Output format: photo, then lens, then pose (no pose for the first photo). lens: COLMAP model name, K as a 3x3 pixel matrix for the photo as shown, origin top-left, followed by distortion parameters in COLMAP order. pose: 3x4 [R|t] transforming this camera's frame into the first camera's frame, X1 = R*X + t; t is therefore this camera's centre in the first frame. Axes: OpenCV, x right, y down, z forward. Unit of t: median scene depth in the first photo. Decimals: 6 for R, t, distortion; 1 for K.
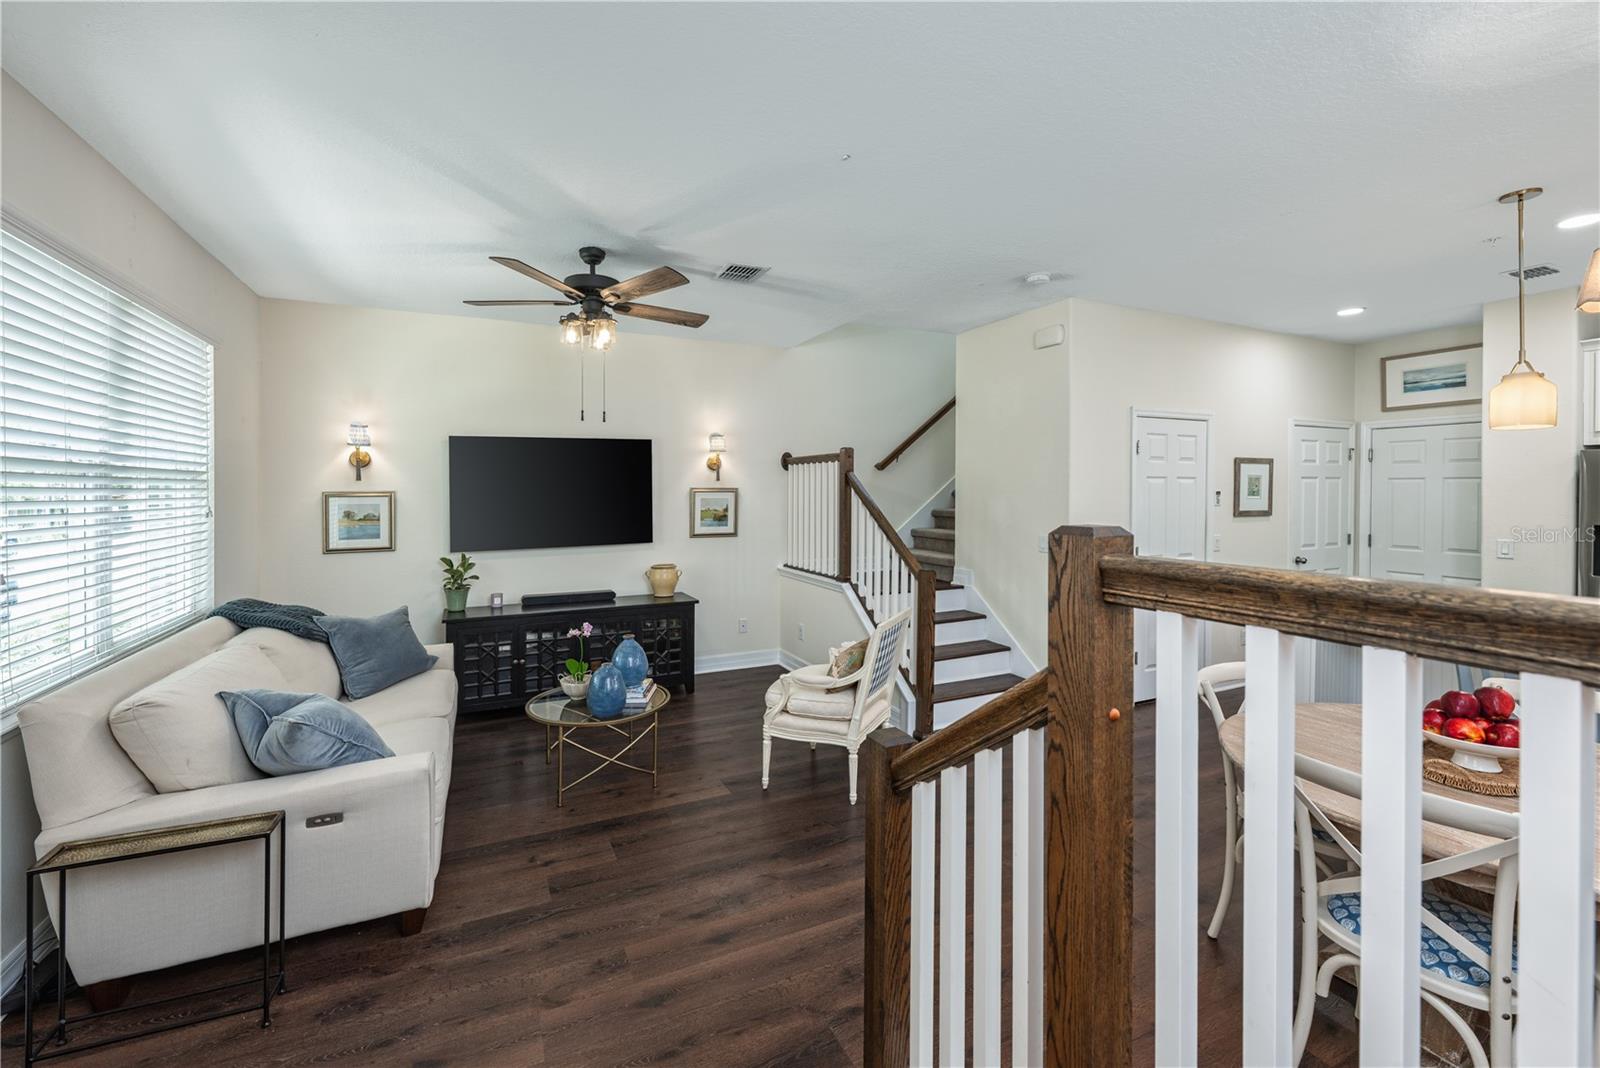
lens RADIAL K [[670.3, 0, 804.0], [0, 670.3, 497.5], [0, 0, 1]] dist [-0.001353, 0.000008]
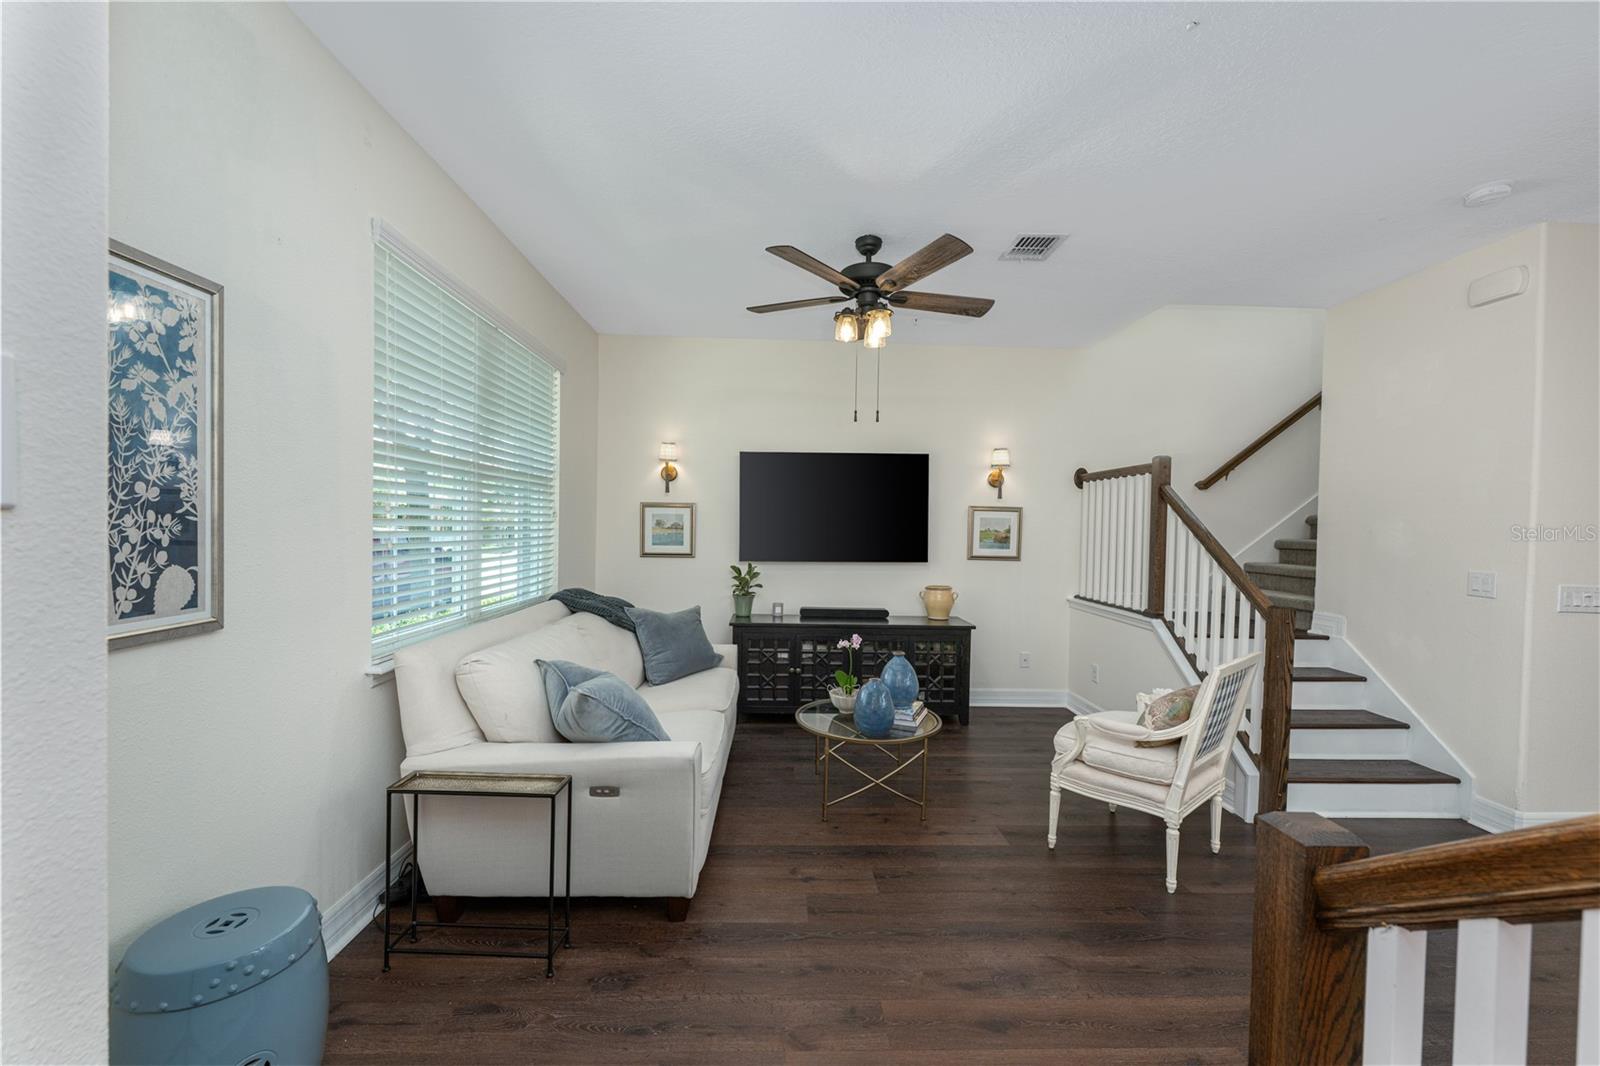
lens RADIAL K [[644.7, 0, 800.0], [0, 644.7, 533.0], [0, 0, 1]] dist [0.001355, -0.000183]
pose [[0.911099, 0.018430, -0.411775, -0.019532], [-0.021173, 0.999774, -0.002099, 0.044375], [0.411643, 0.010631, 0.911283, 0.121341]]
